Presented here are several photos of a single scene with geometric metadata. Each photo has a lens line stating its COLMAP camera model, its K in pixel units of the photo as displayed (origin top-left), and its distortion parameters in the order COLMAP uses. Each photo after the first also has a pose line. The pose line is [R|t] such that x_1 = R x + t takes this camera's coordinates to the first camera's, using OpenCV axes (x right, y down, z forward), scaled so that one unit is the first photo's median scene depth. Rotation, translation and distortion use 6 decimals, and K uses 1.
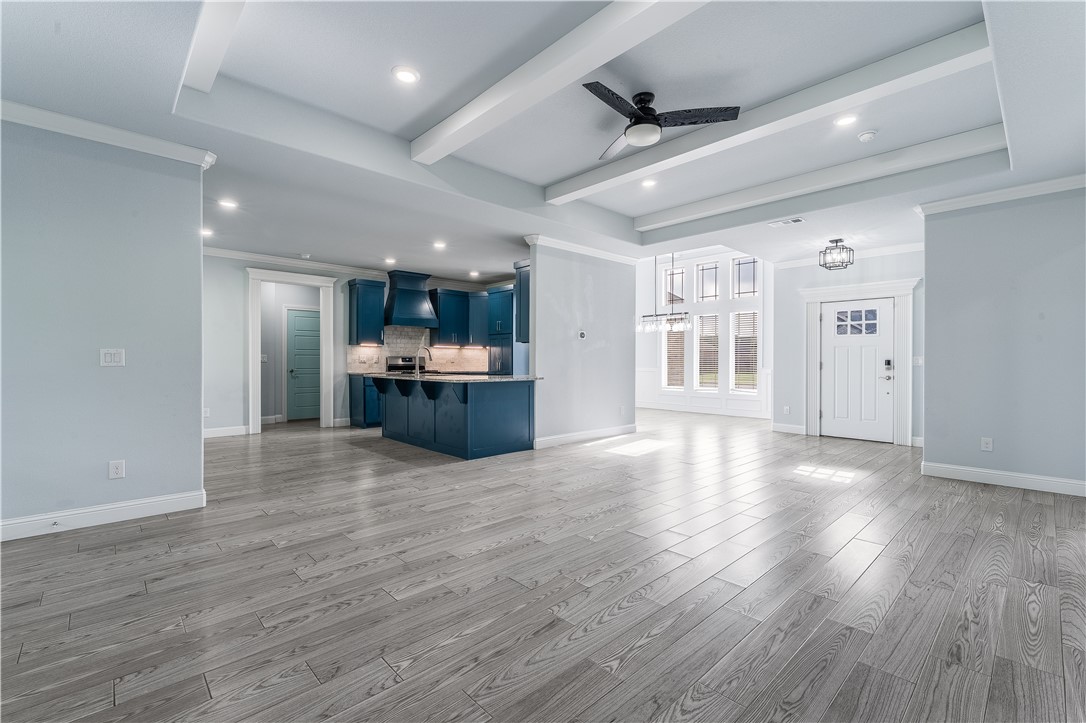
lens RADIAL K [[459.1, 0, 547.6], [0, 459.1, 365.0], [0, 0, 1]] dist [0.007349, -0.000026]
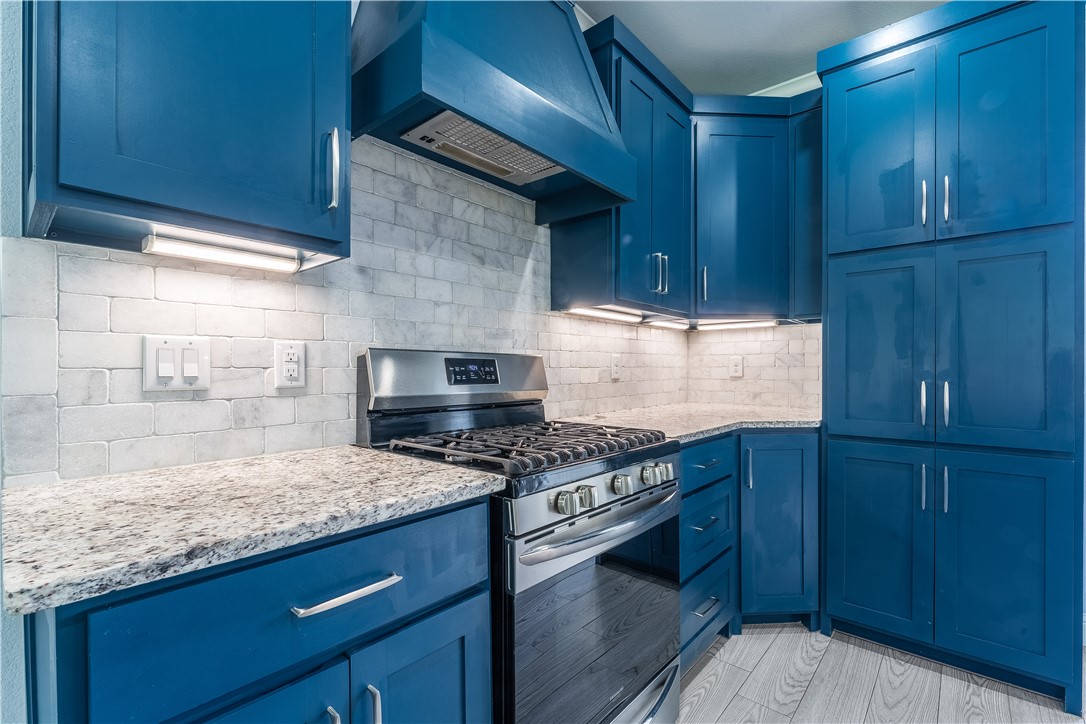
lens RADIAL K [[500.6, 0, 553.9], [0, 500.6, 367.5], [0, 0, 1]] dist [0.003501, 0.000189]
pose [[0.995895, -0.005195, 0.090362, -0.290037], [0.006548, 0.999871, -0.014678, -0.009157], [-0.090274, 0.015210, 0.995801, 0.796688]]
